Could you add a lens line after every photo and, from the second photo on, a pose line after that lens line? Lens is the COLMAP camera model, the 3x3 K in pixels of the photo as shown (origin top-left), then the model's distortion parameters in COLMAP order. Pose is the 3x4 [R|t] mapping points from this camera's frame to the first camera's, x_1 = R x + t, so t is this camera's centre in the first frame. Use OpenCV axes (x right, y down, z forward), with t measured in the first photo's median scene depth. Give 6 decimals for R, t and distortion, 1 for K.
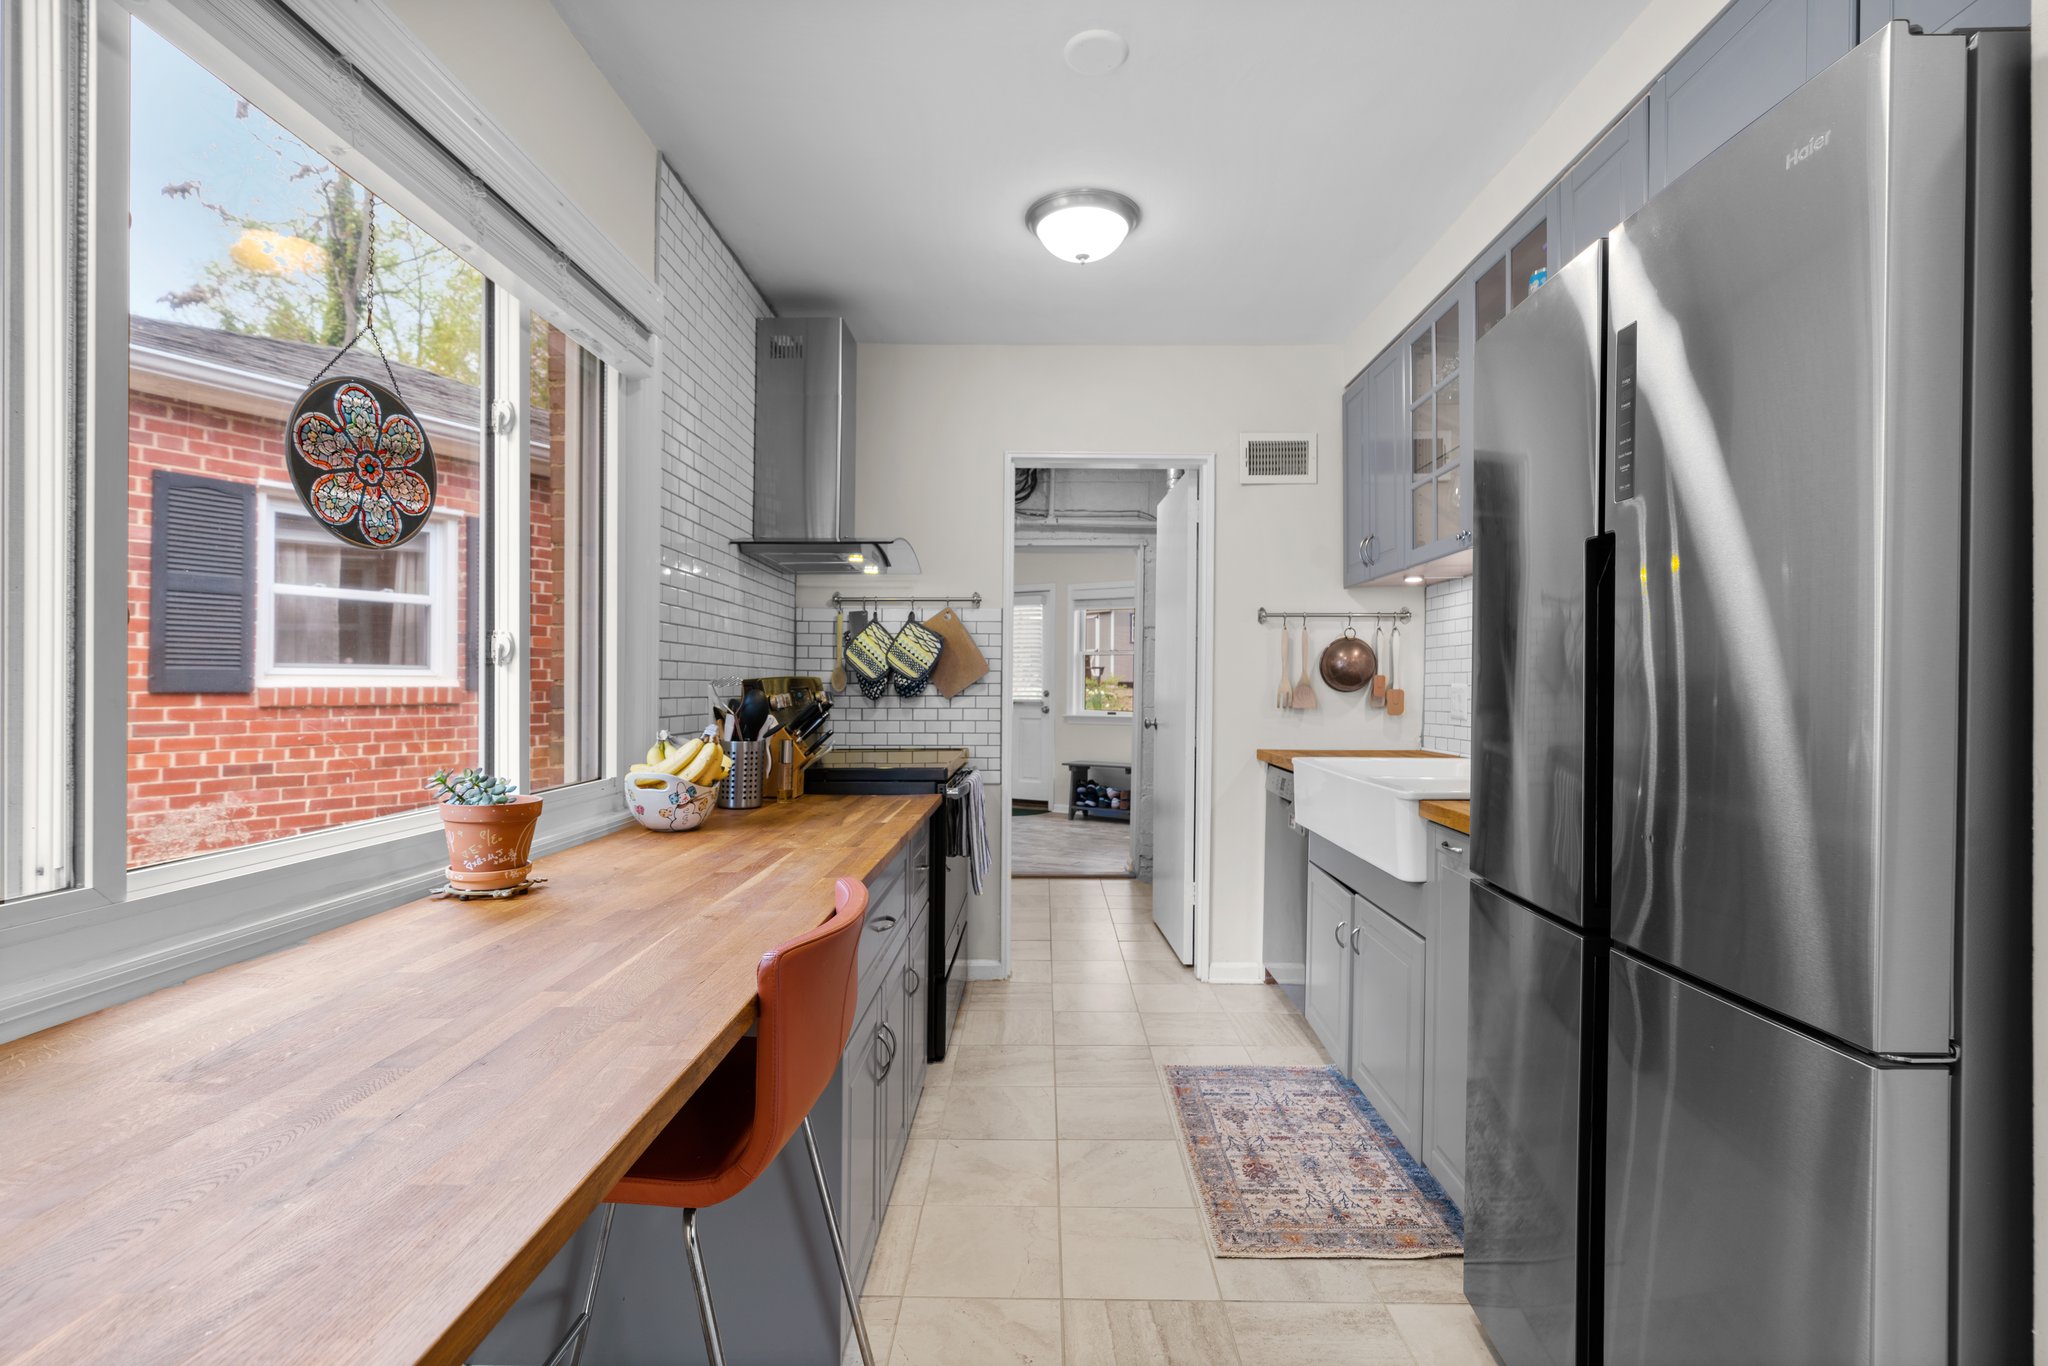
lens RADIAL K [[930.2, 0, 1033.3], [0, 930.2, 676.9], [0, 0, 1]] dist [-0.010129, 0.004803]
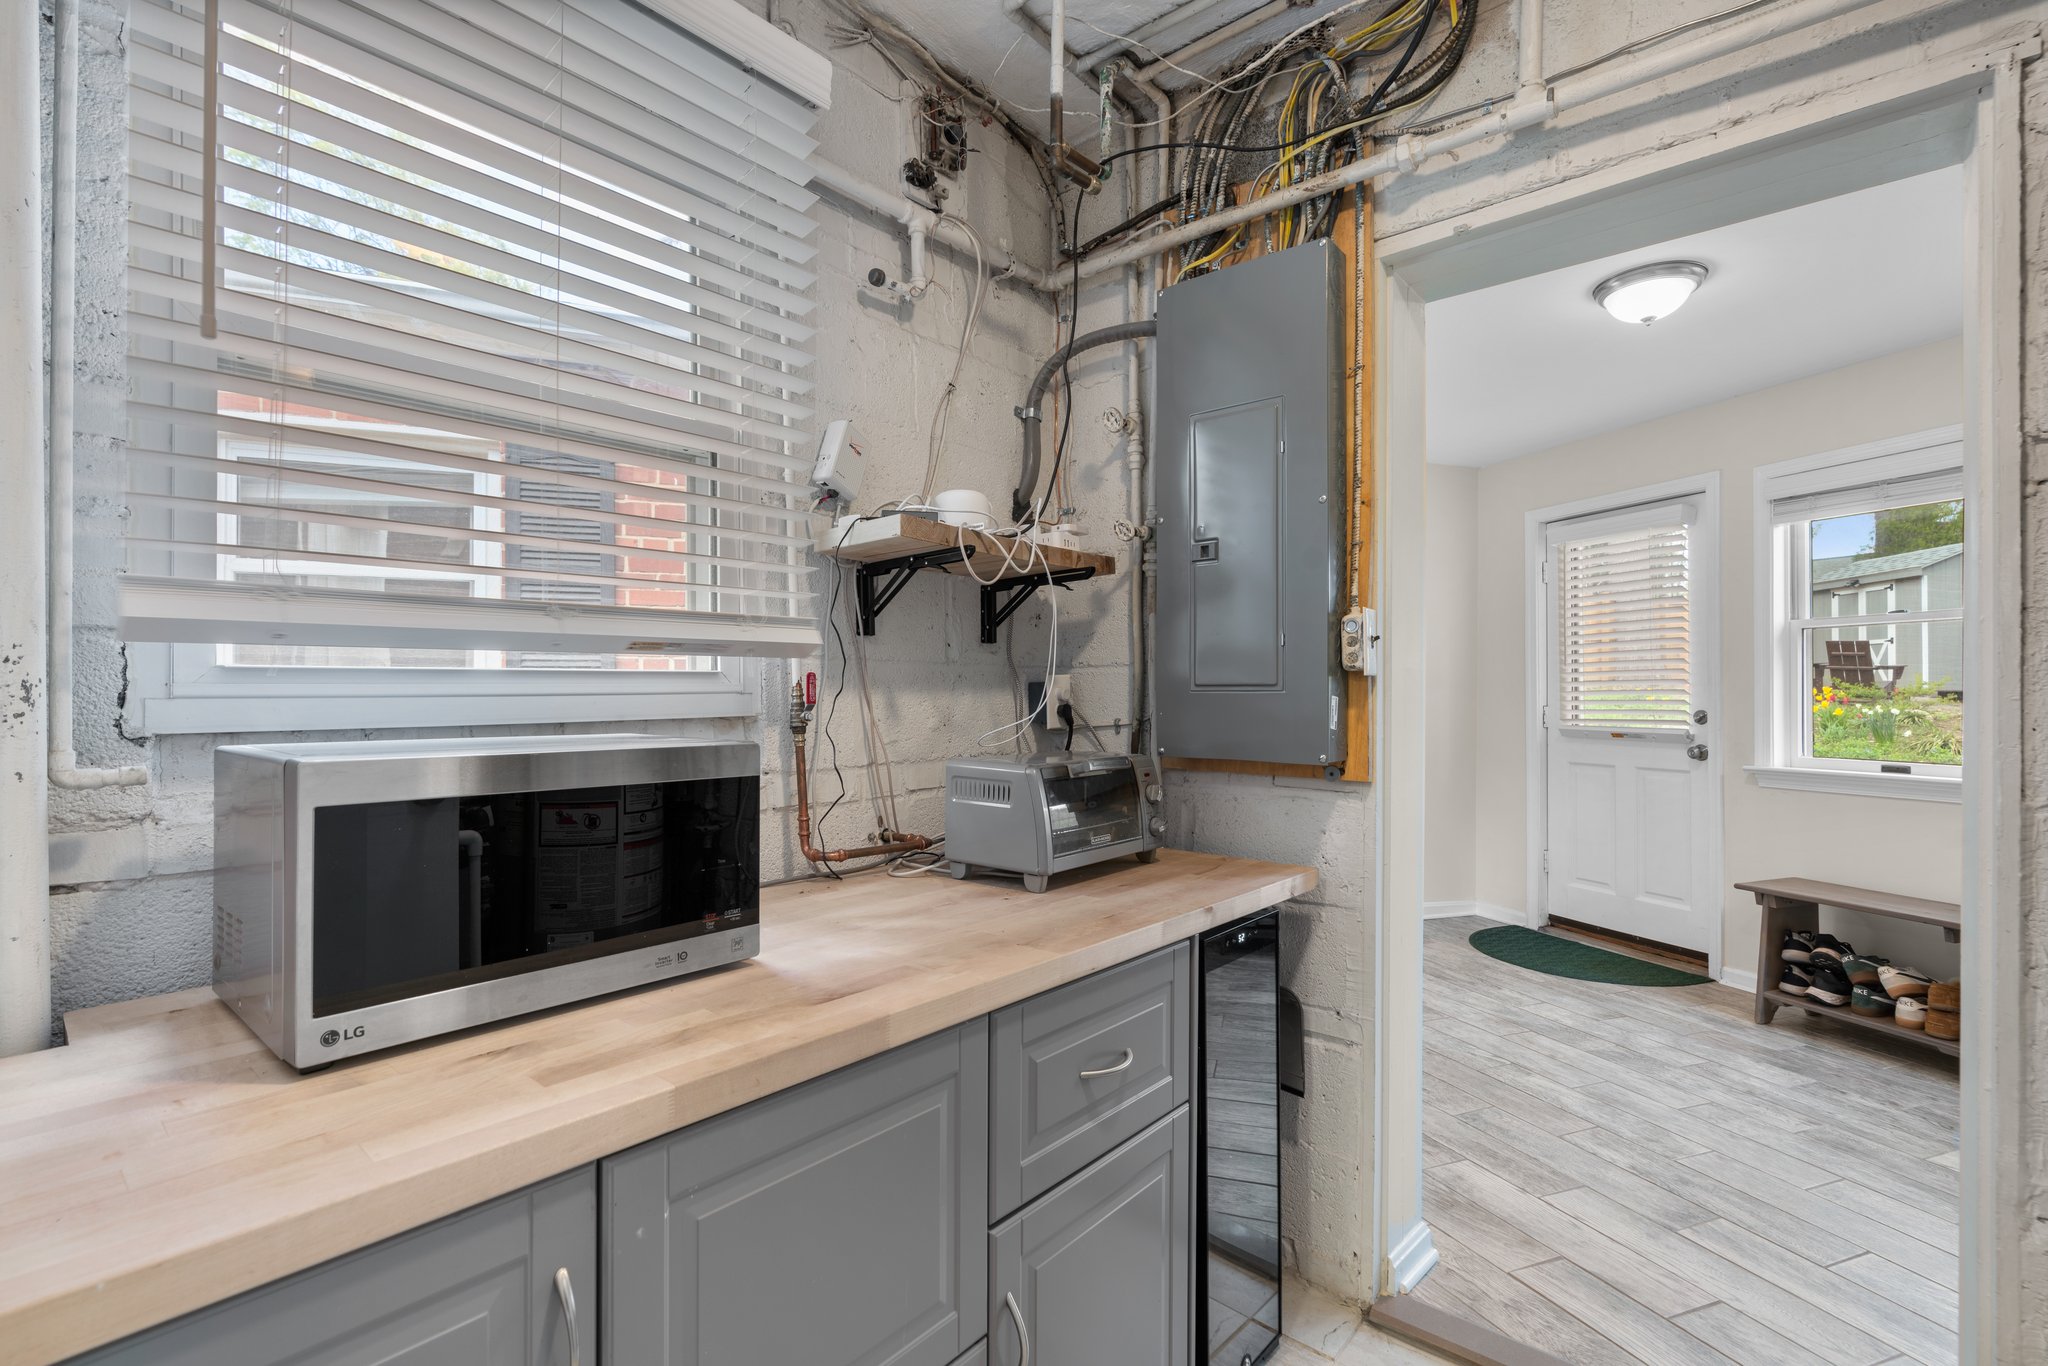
lens RADIAL K [[930.2, 0, 1022.0], [0, 930.2, 682.0], [0, 0, 1]] dist [-0.010129, 0.004803]
pose [[0.768679, -0.012356, -0.639516, 0.118092], [0.007431, 0.999918, -0.010386, 0.007070], [0.639592, 0.003231, 0.768708, 1.065885]]
